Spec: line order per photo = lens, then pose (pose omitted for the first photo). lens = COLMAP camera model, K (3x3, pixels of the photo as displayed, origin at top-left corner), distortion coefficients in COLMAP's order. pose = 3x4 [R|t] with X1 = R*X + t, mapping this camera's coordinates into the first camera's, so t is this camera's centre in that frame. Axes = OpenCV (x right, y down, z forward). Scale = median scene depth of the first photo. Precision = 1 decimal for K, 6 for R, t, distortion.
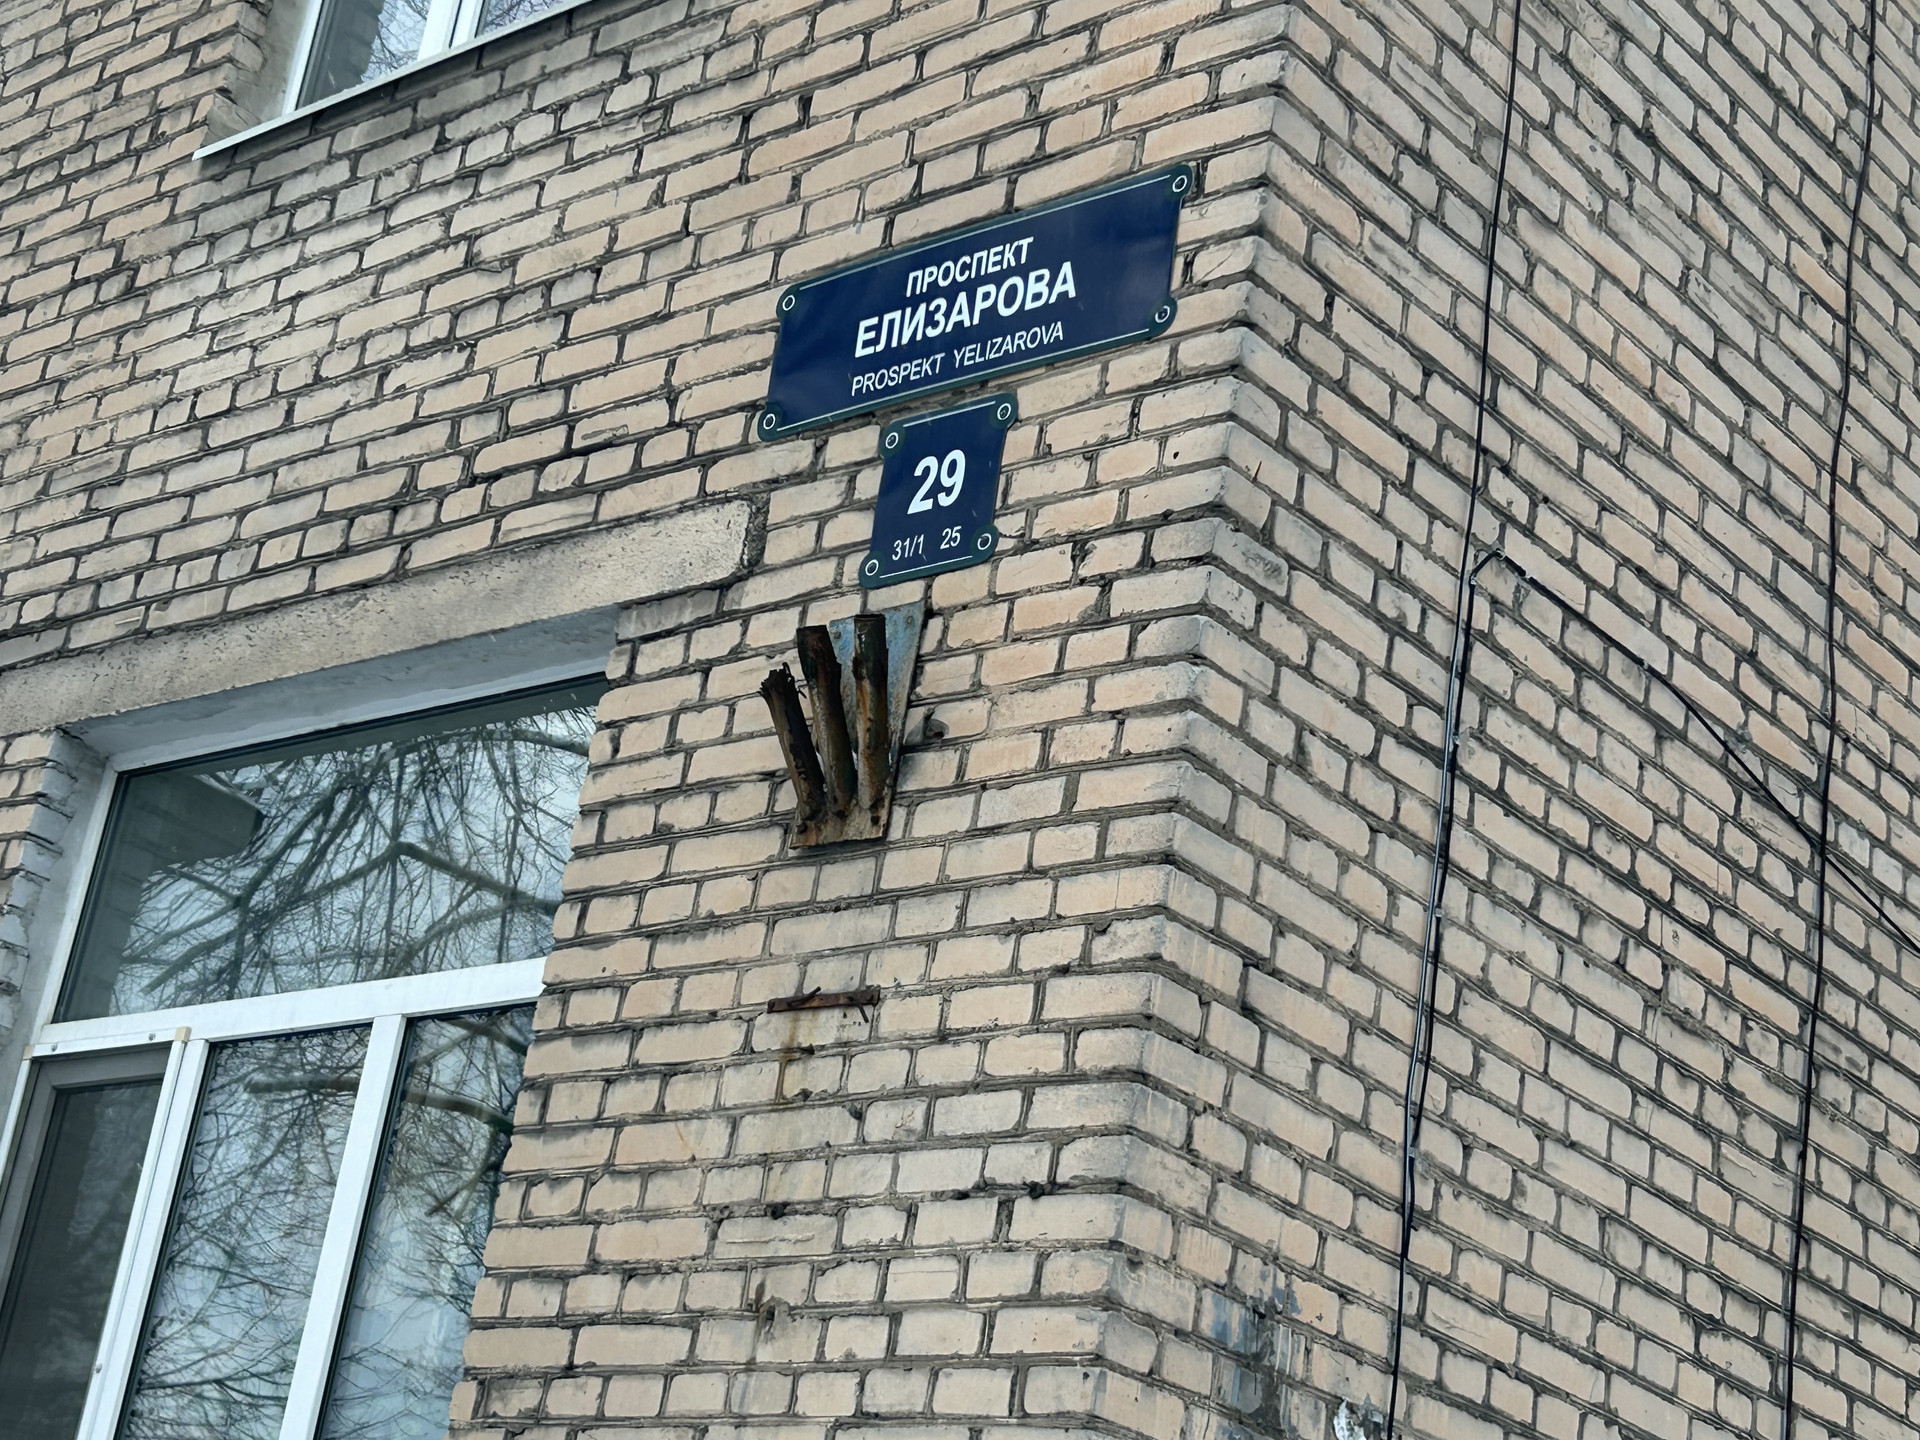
lens RADIAL K [[3488.9, 0, 958.9], [0, 3488.9, 726.1], [0, 0, 1]] dist [0.110625, 0.000000]
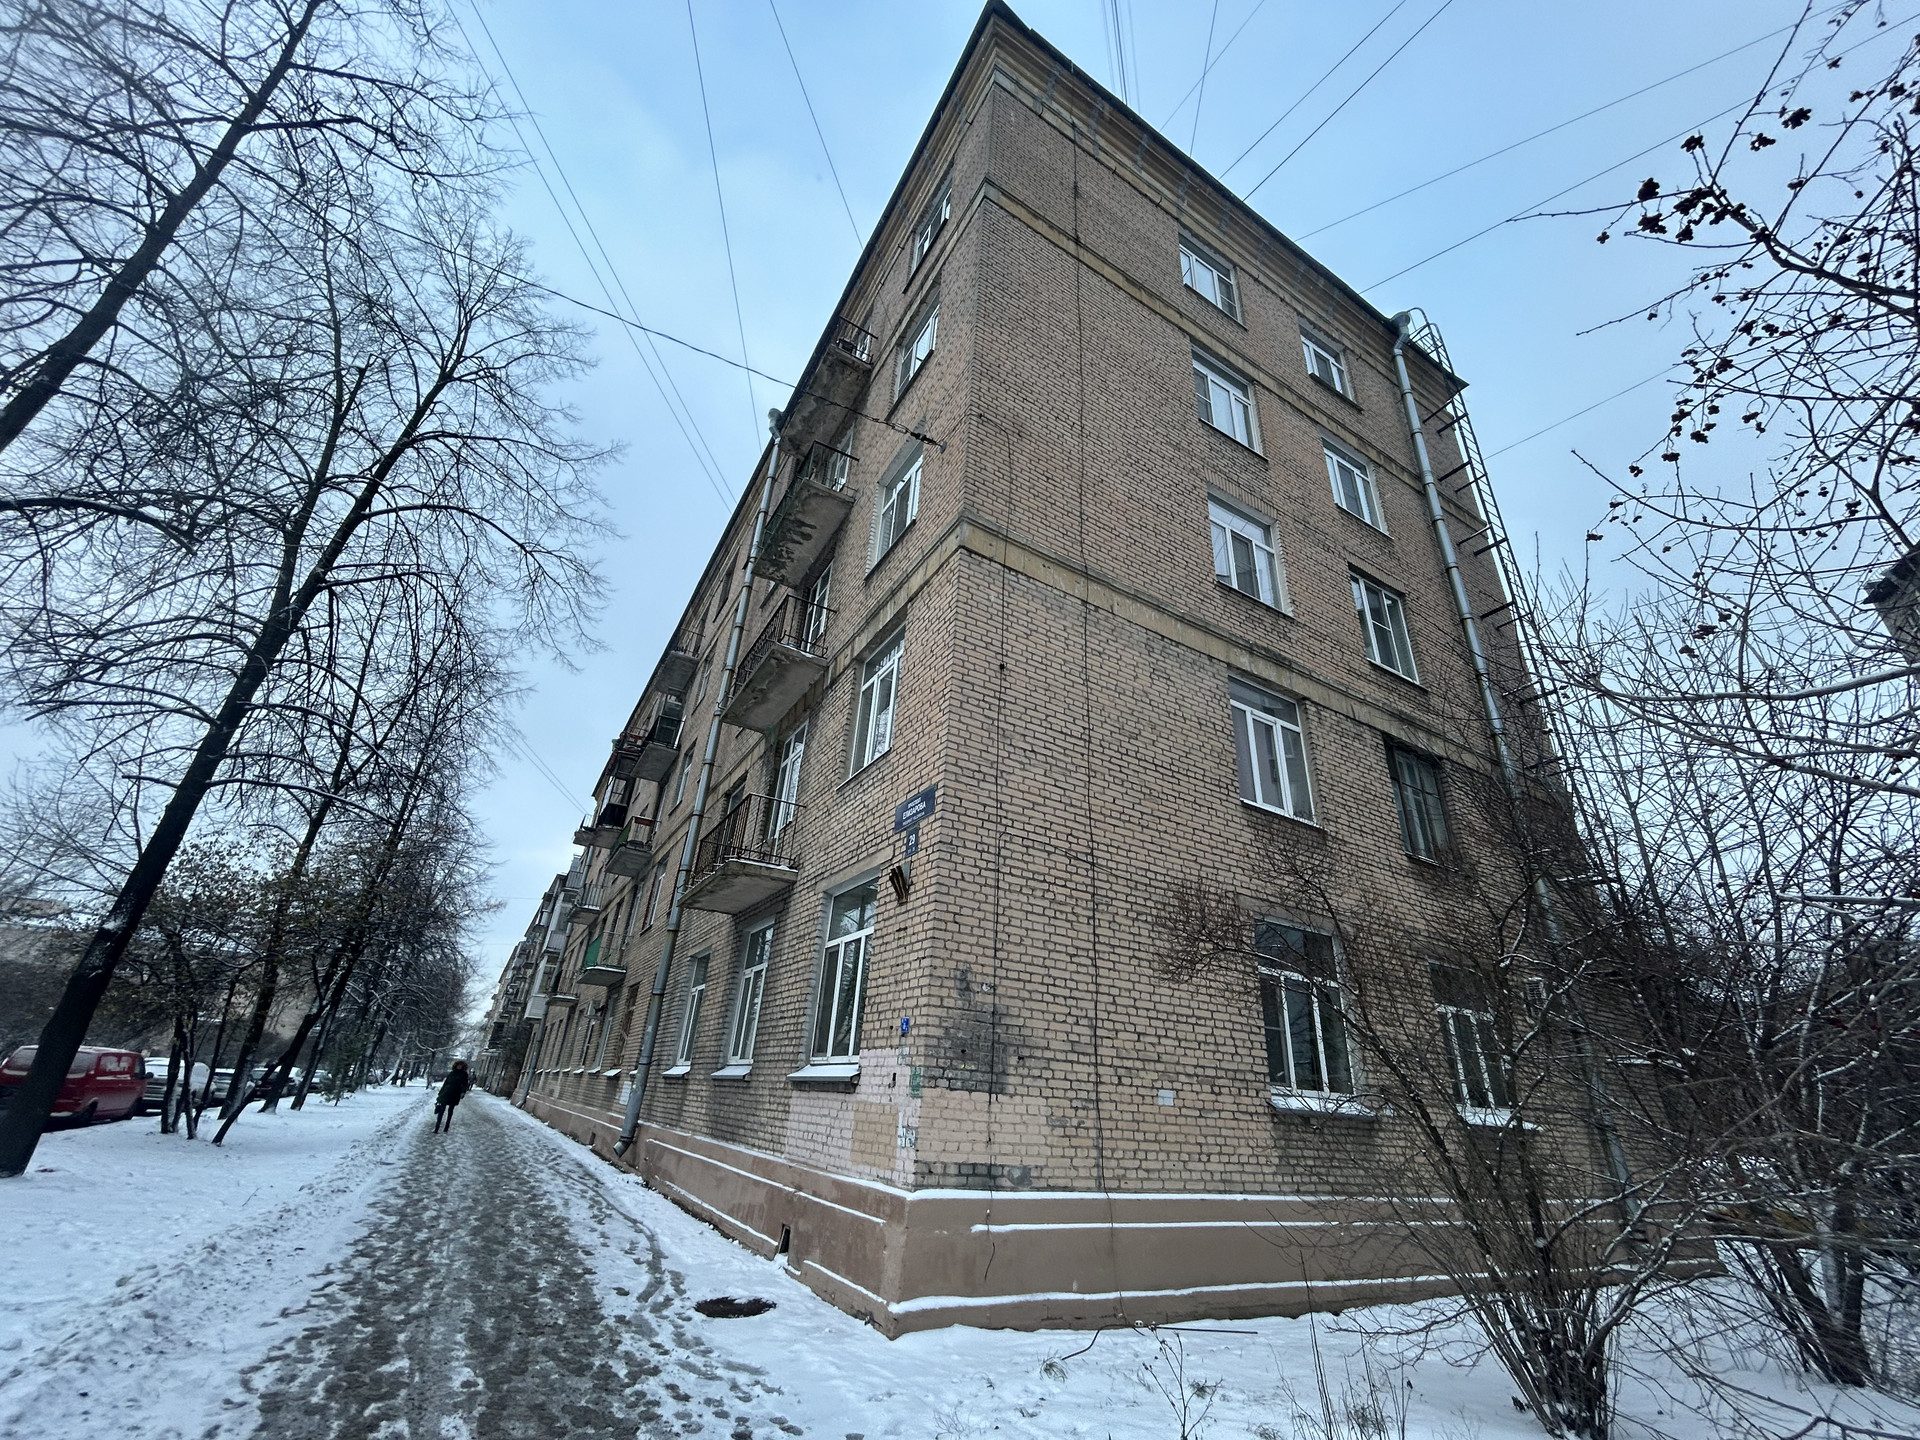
lens RADIAL K [[779.7, 0, 959.4], [0, 779.7, 710.0], [0, 0, 1]] dist [-0.004229, 0.001289]
pose [[0.945015, -0.228278, -0.234169, 0.435592], [0.195525, 0.968380, -0.154954, -0.059972], [0.262137, 0.100648, 0.959768, -0.325574]]
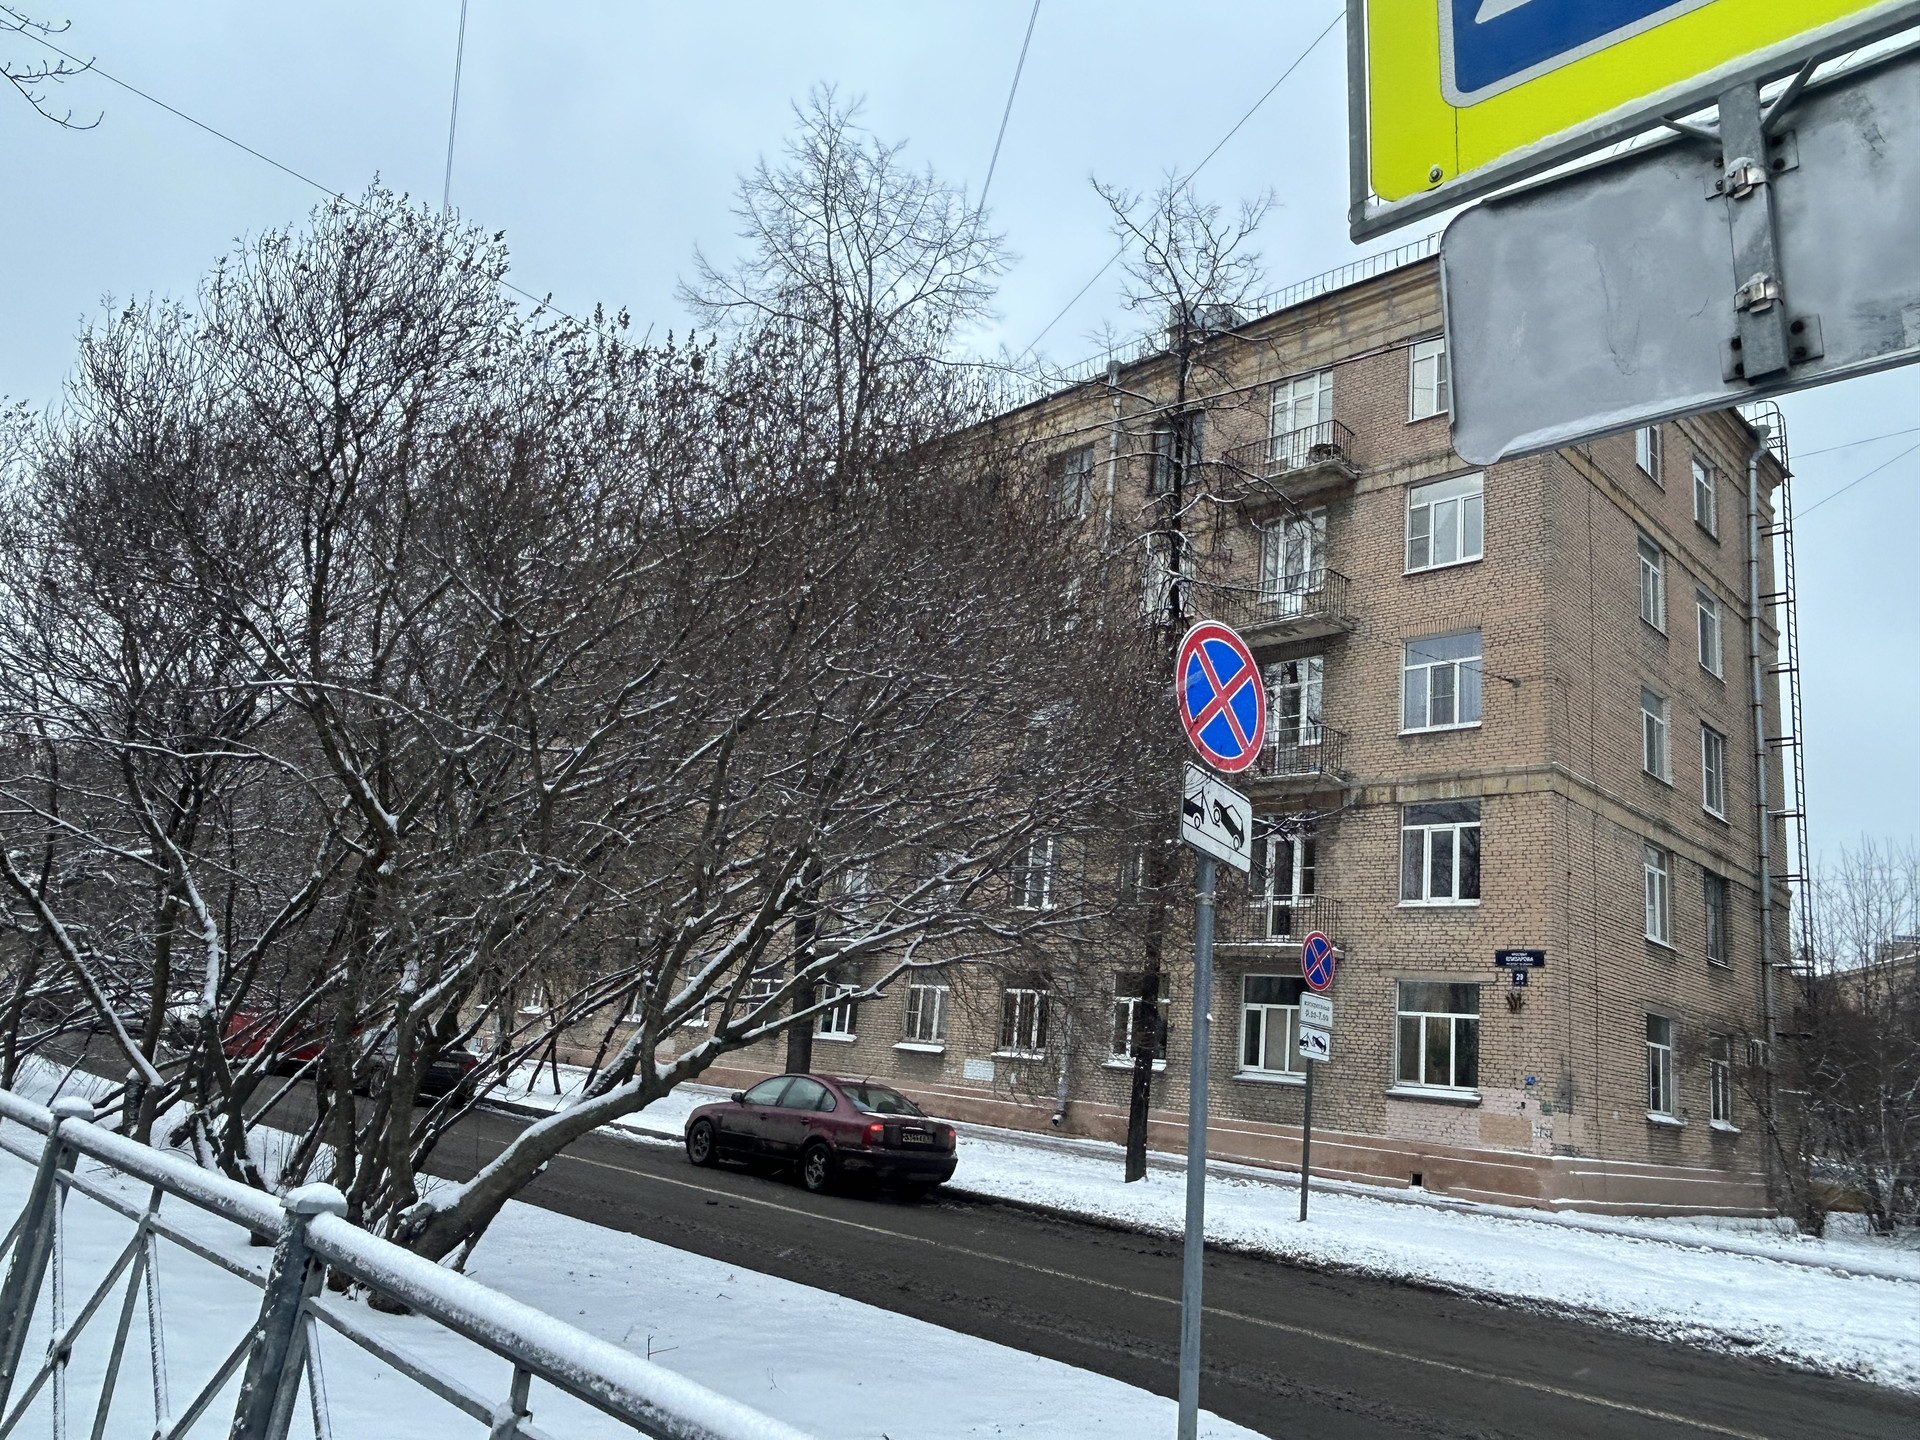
lens RADIAL K [[1370.7, 0, 962.9], [0, 1370.7, 720.8], [0, 0, 1]] dist [0.001577, 0.001651]
pose [[0.995243, -0.070788, -0.066938, -1.340082], [0.078067, 0.990495, 0.113247, -1.426035], [0.058286, -0.117934, 0.991309, -3.130580]]
